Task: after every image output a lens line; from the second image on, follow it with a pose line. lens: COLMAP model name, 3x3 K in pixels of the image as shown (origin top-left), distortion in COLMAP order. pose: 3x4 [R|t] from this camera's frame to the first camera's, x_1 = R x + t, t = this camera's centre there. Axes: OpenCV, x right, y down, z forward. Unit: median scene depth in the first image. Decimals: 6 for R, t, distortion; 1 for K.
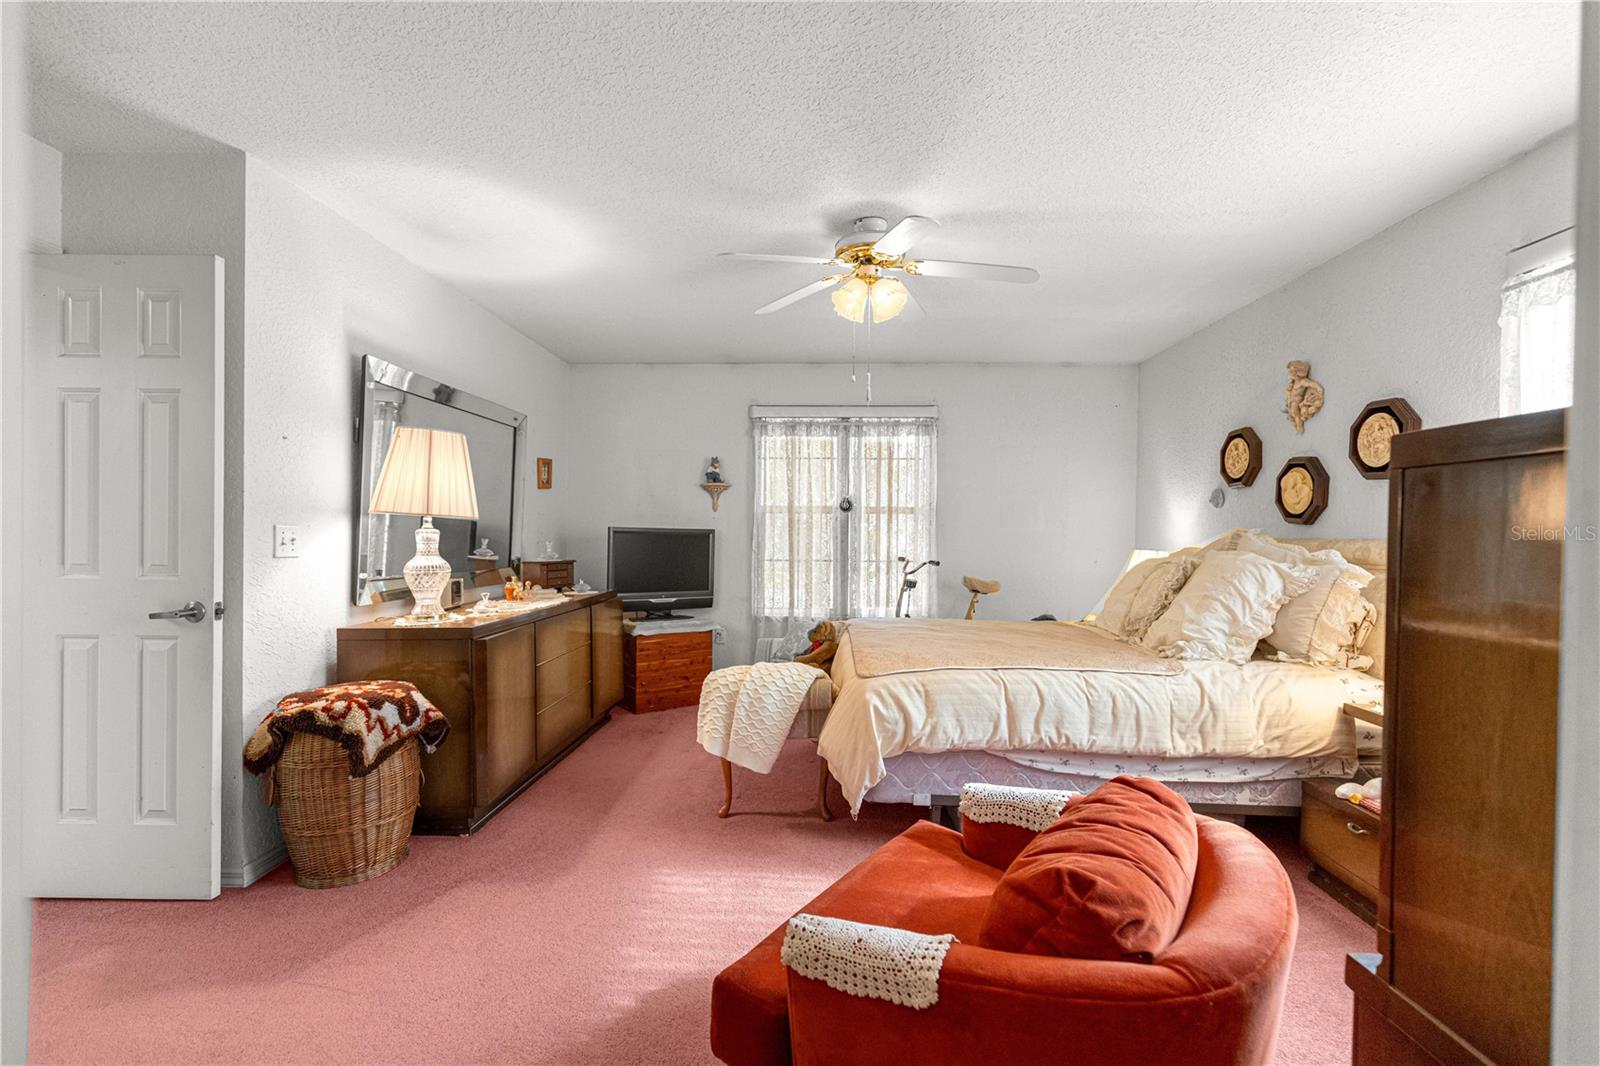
lens RADIAL K [[725.6, 0, 804.3], [0, 725.6, 535.8], [0, 0, 1]] dist [0.008481, -0.000907]
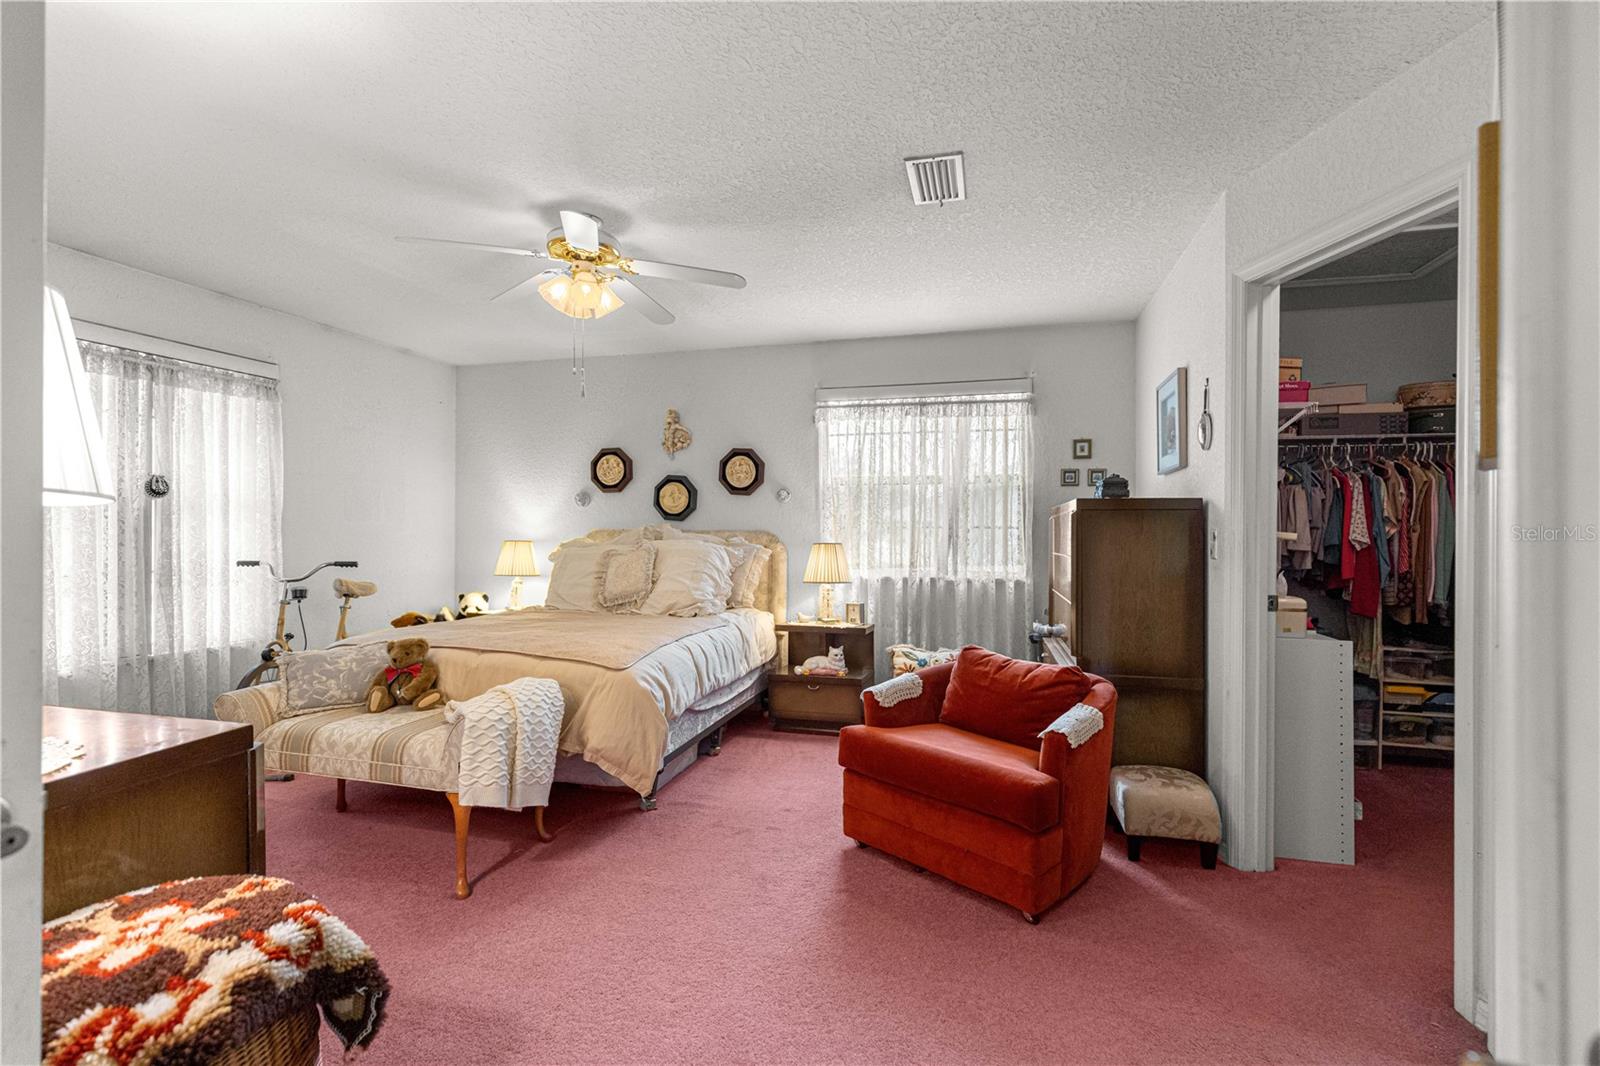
lens RADIAL K [[725.6, 0, 797.1], [0, 725.6, 530.6], [0, 0, 1]] dist [0.008481, -0.000907]
pose [[0.205631, -0.012001, 0.978556, -0.645067], [0.005142, 0.999924, 0.011182, -0.008970], [-0.978616, 0.002732, 0.205678, 0.400507]]
